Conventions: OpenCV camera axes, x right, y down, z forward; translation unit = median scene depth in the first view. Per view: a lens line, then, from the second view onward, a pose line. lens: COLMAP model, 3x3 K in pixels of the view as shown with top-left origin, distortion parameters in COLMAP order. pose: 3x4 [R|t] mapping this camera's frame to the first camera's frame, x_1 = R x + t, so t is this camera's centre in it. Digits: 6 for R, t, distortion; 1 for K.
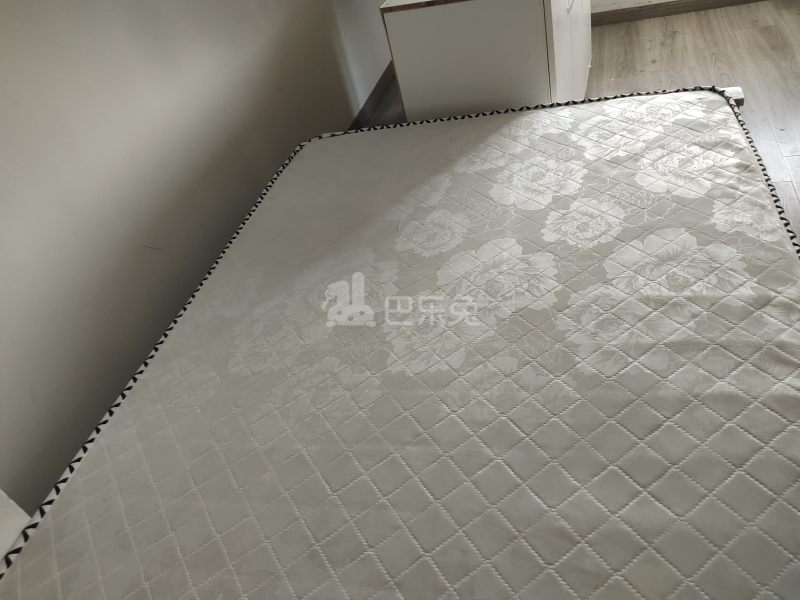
lens RADIAL K [[640.2, 0, 400.0], [0, 640.2, 300.0], [0, 0, 1]] dist [0.002116, 0.000868]
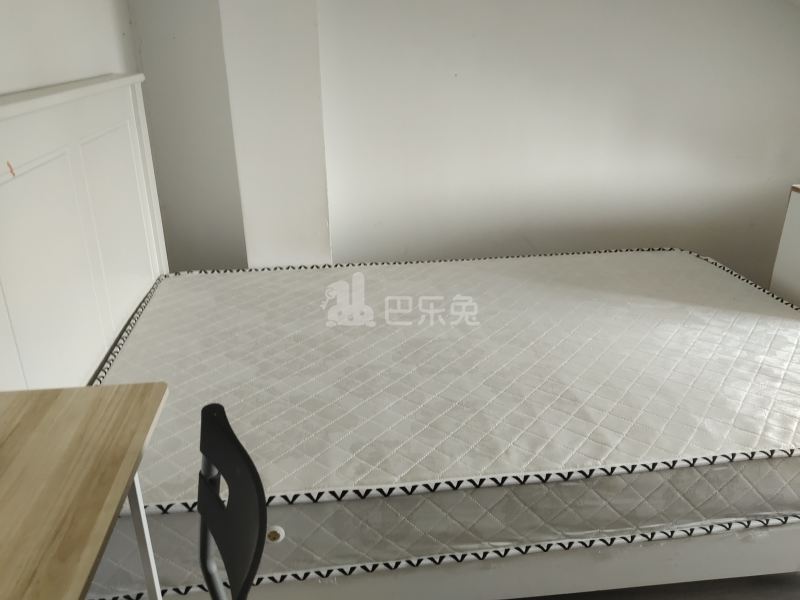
lens RADIAL K [[640.2, 0, 400.0], [0, 640.2, 300.0], [0, 0, 1]] dist [0.002116, 0.000868]
pose [[0.307128, 0.547182, -0.778629, 0.871664], [-0.635870, 0.726724, 0.259889, -0.185597], [0.708055, 0.415287, 0.571134, -0.081798]]
